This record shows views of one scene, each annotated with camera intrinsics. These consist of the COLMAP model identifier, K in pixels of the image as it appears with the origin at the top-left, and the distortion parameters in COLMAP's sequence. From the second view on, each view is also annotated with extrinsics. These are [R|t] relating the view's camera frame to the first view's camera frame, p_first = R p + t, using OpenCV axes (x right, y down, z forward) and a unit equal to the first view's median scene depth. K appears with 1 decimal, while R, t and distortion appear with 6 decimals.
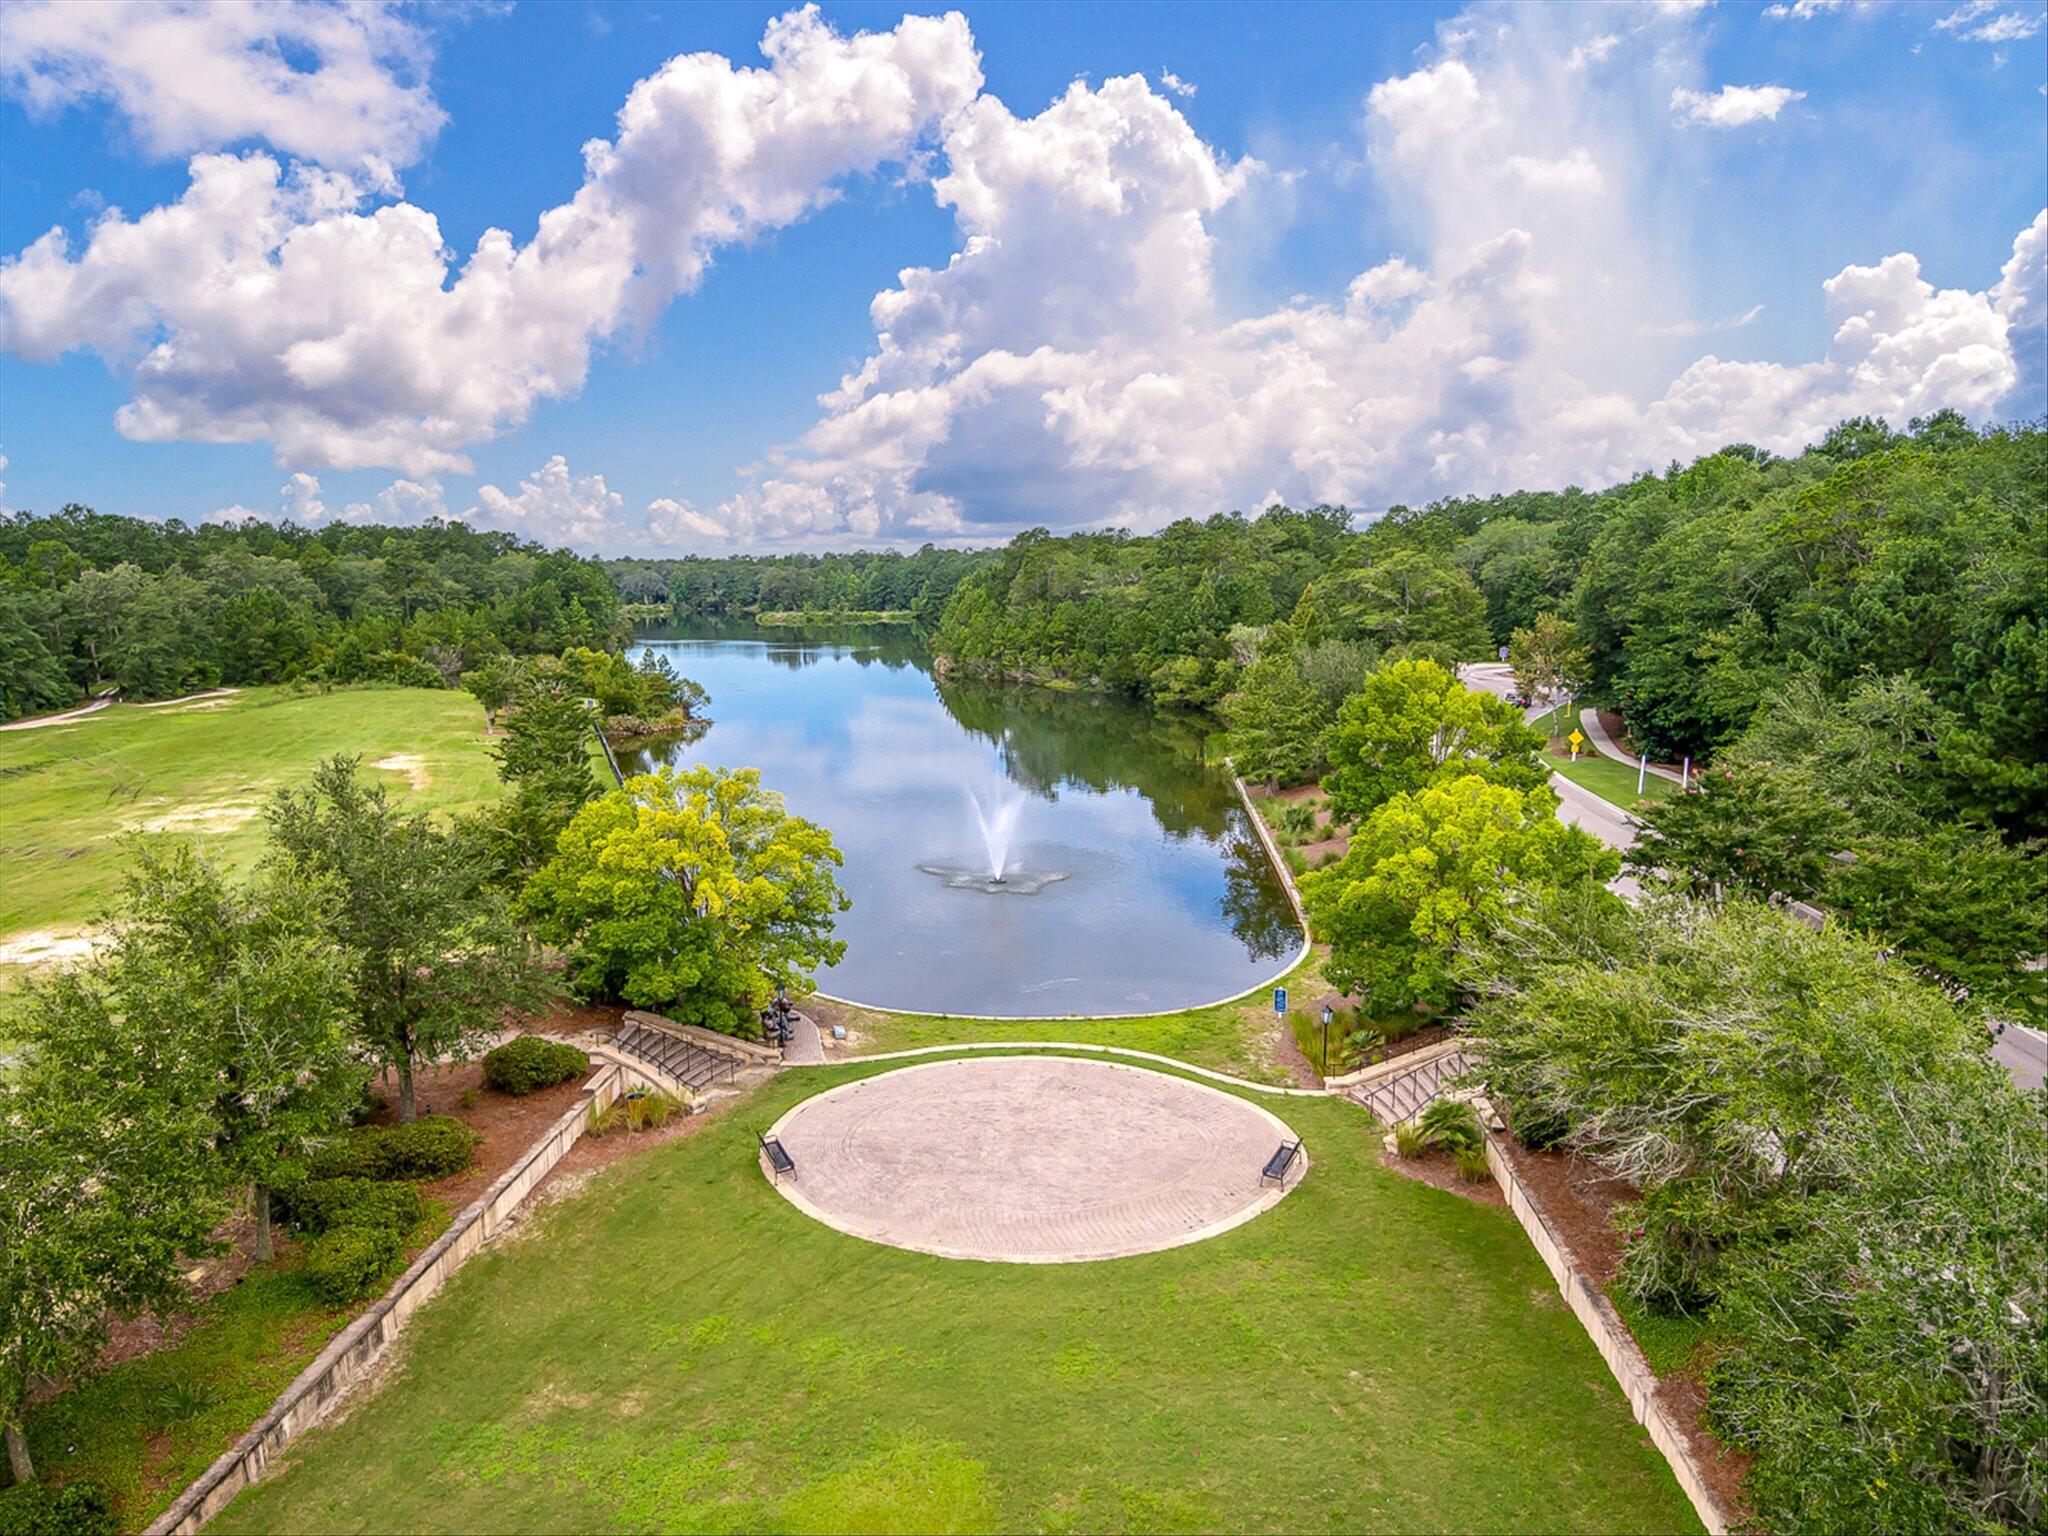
lens RADIAL K [[1193.6, 0, 991.7], [0, 1193.6, 772.9], [0, 0, 1]] dist [0.100656, -0.135783]
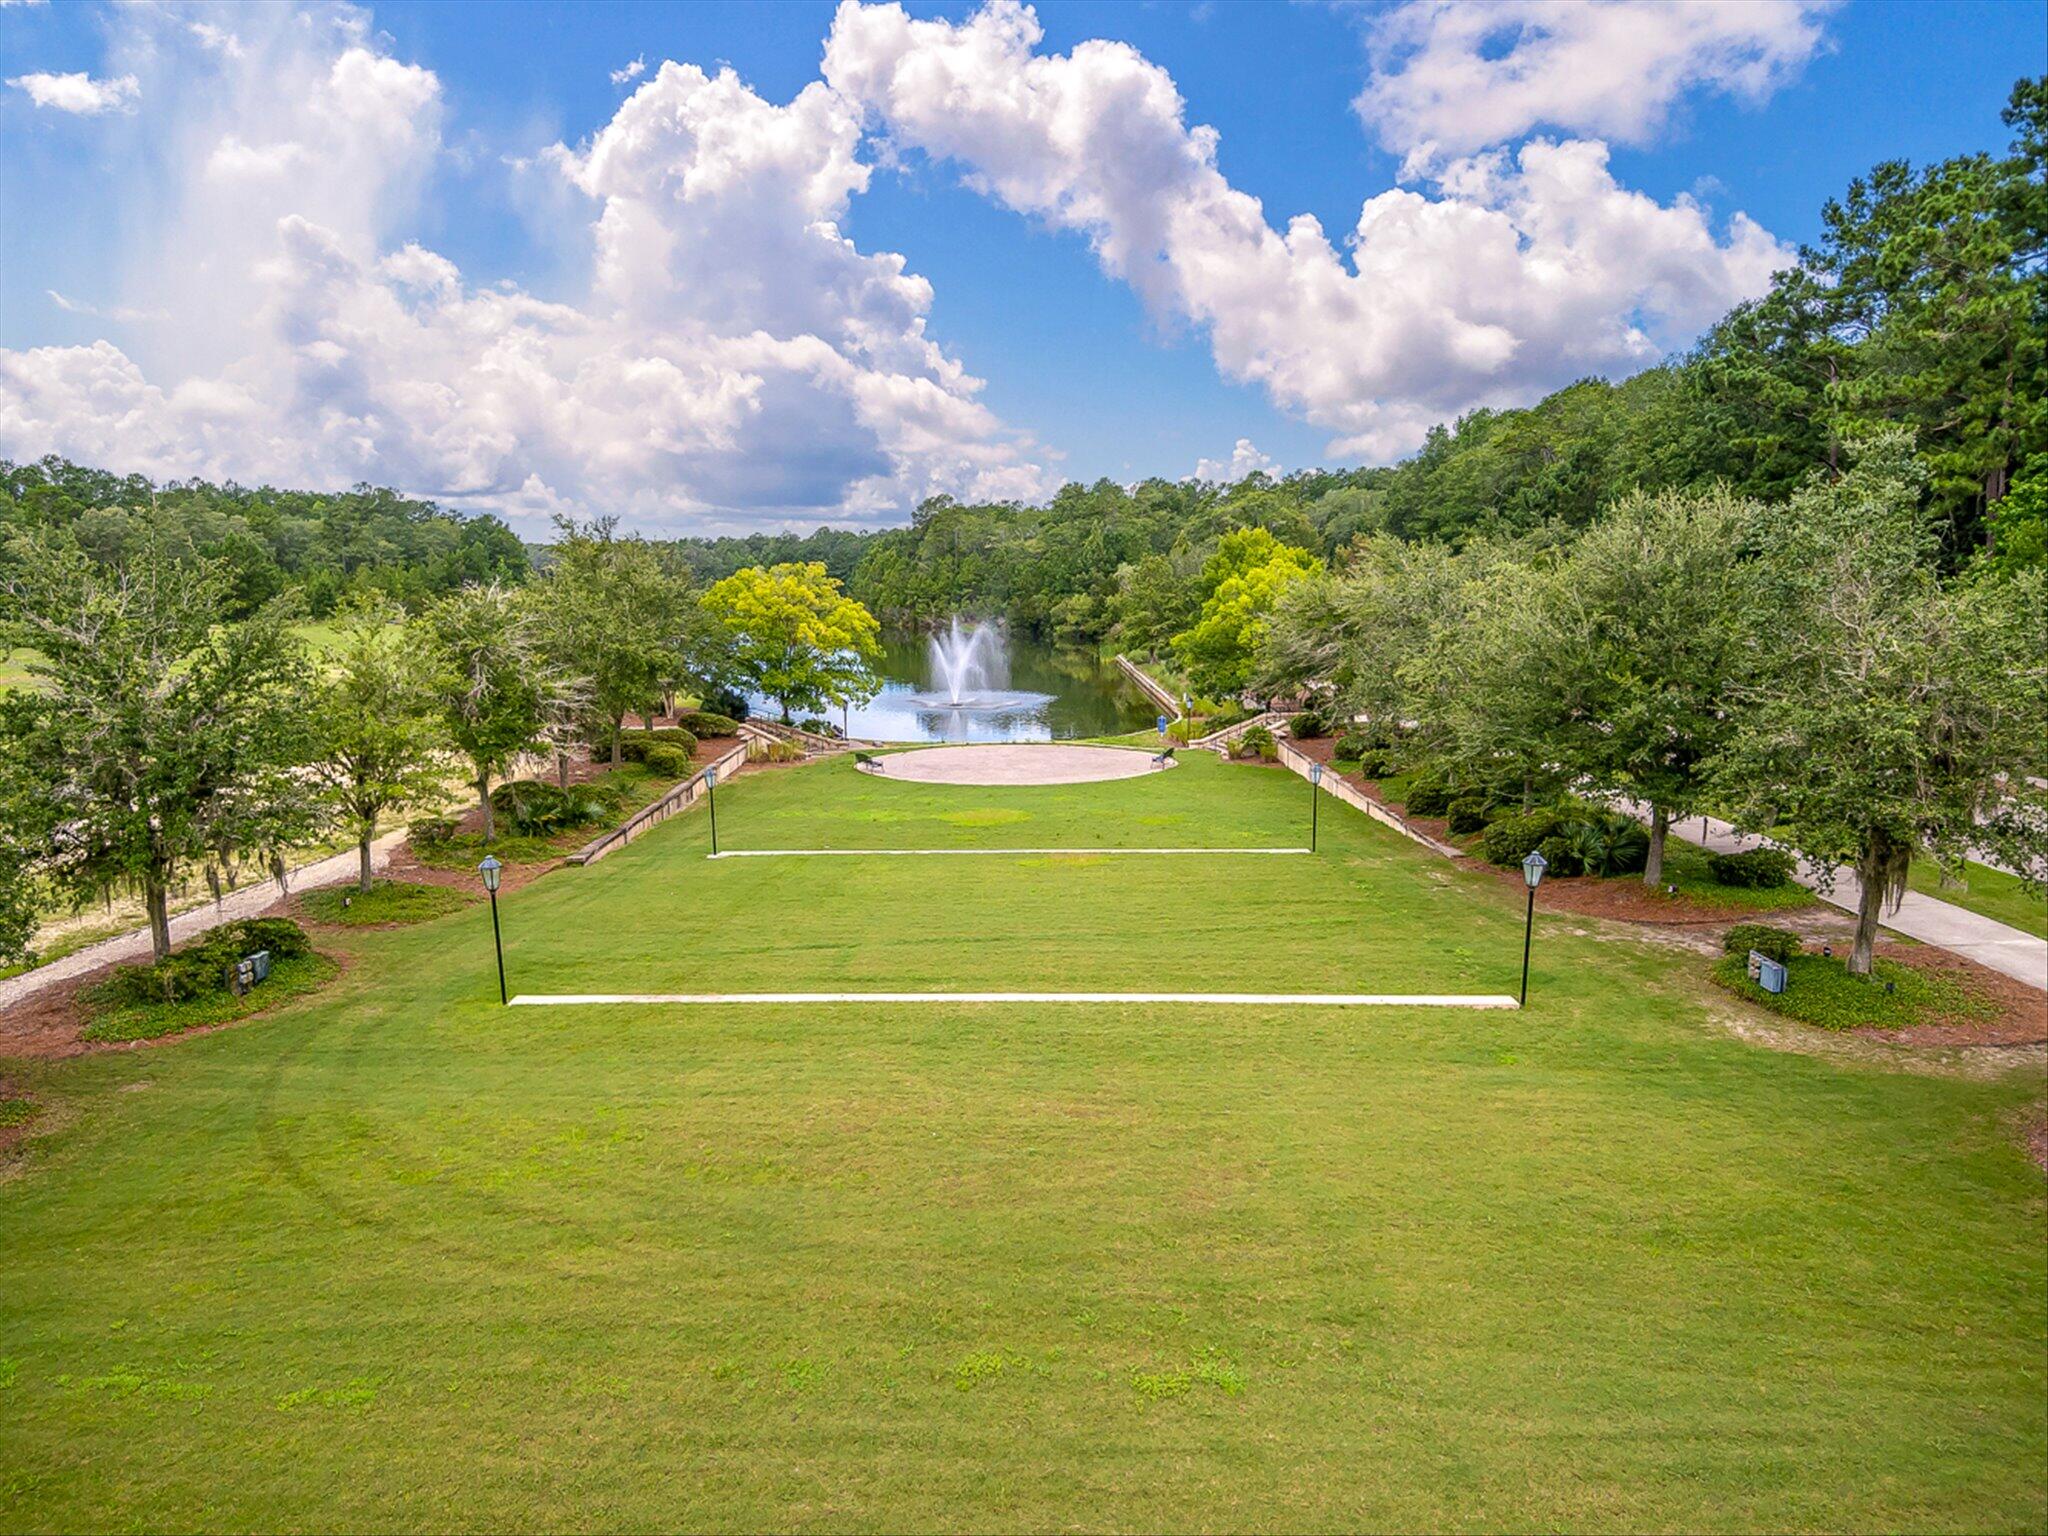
lens RADIAL K [[1193.6, 0, 991.7], [0, 1193.6, 772.9], [0, 0, 1]] dist [0.100656, -0.135783]
pose [[0.995311, -0.015472, 0.095485, -0.036457], [0.015414, 0.999880, 0.001343, 0.072548], [-0.095495, 0.000135, 0.995430, -0.147772]]
